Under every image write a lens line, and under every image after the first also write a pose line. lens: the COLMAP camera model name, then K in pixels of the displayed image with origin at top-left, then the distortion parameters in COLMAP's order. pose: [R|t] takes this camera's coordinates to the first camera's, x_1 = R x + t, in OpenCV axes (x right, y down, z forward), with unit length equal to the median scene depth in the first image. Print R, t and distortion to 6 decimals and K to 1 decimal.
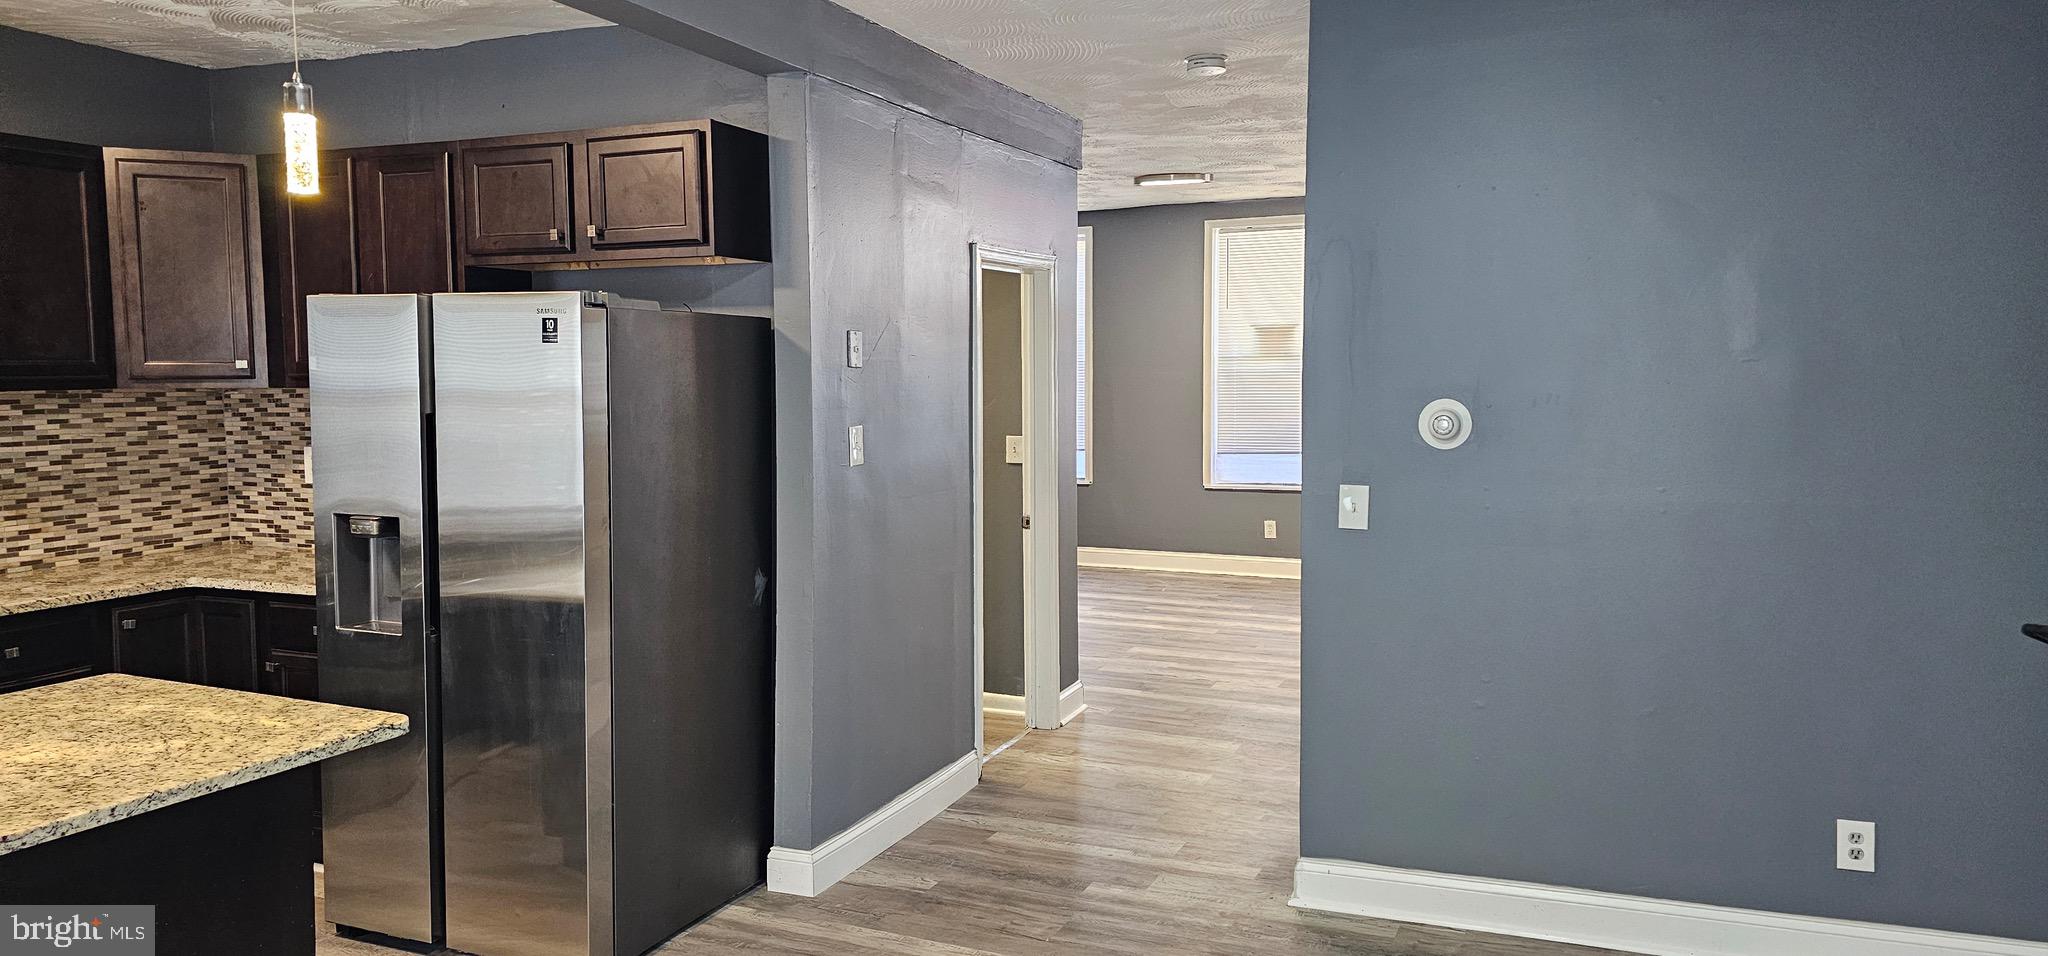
lens RADIAL K [[1376.9, 0, 1004.8], [0, 1376.9, 472.0], [0, 0, 1]] dist [0.083885, -0.077193]
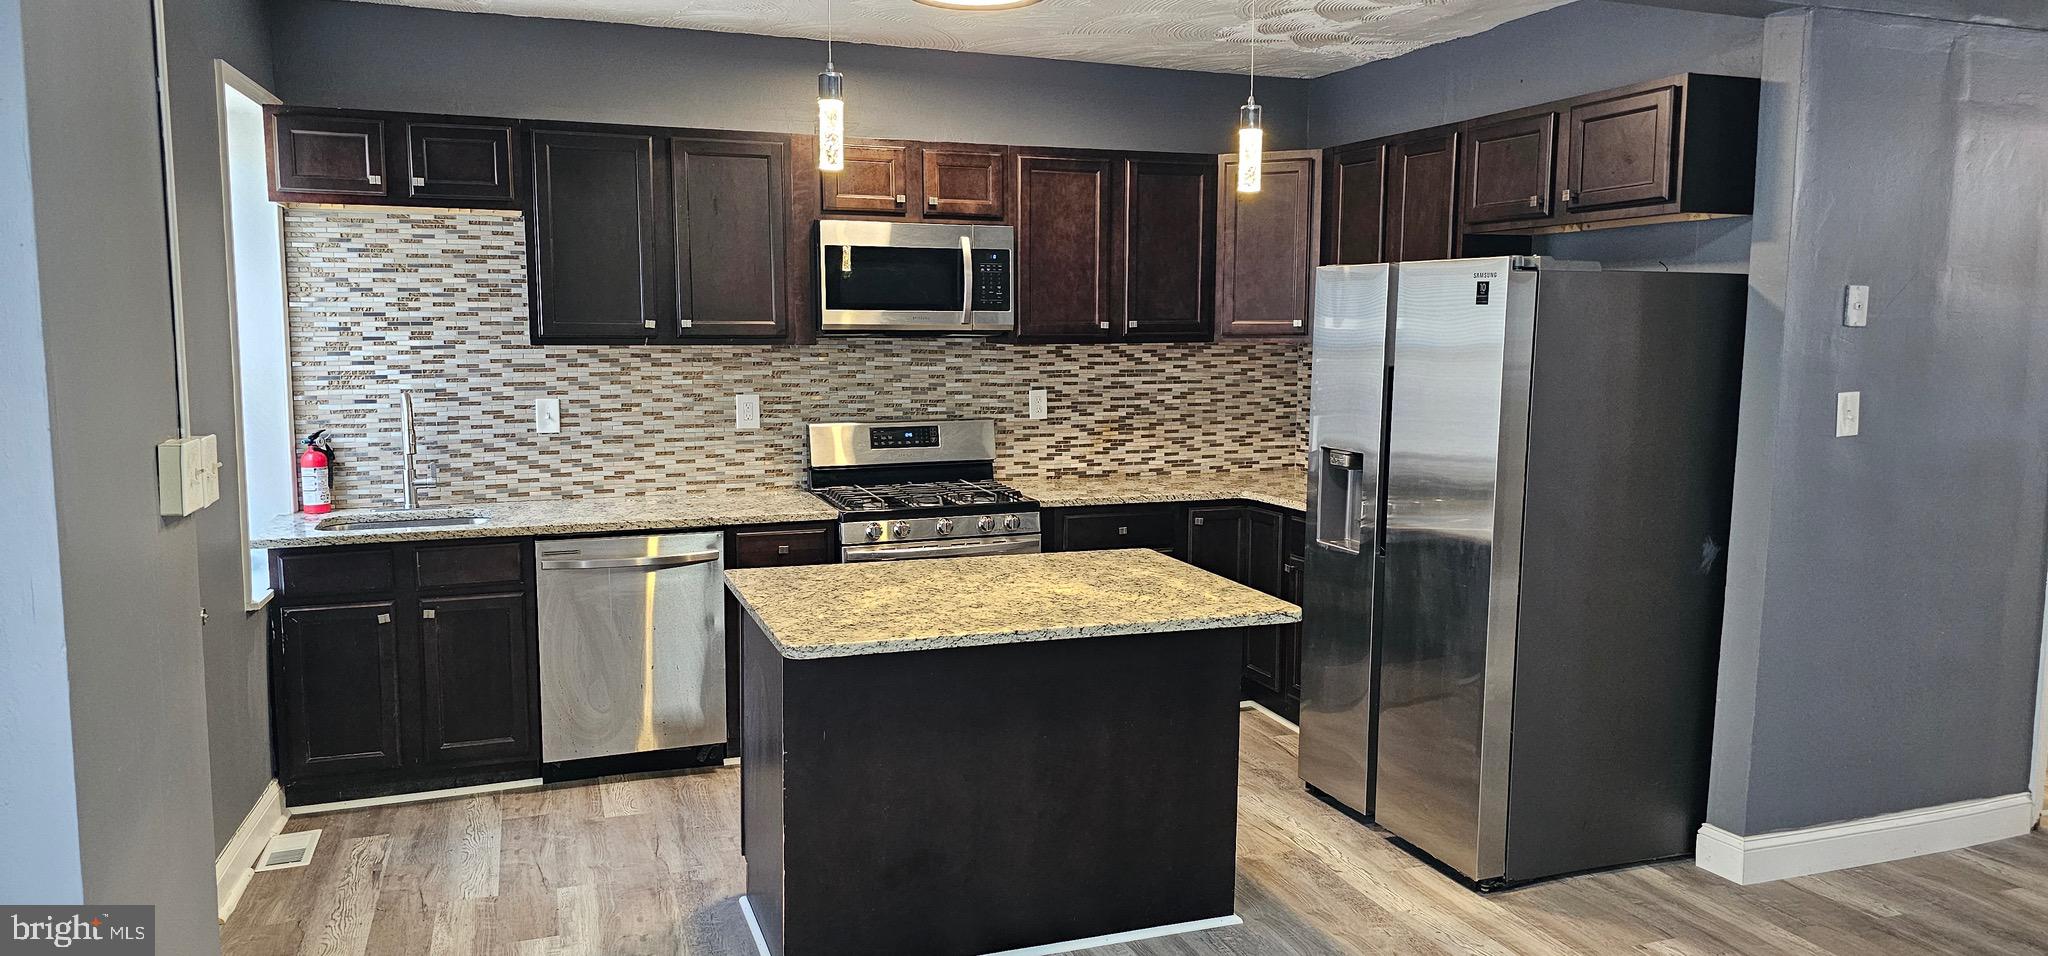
lens RADIAL K [[1376.9, 0, 1018.6], [0, 1376.9, 482.8], [0, 0, 1]] dist [0.083885, -0.077193]
pose [[0.699583, 0.088482, -0.709052, 0.171899], [-0.061433, 0.996077, 0.063687, 0.000244], [0.711906, -0.000996, 0.702274, -0.028695]]
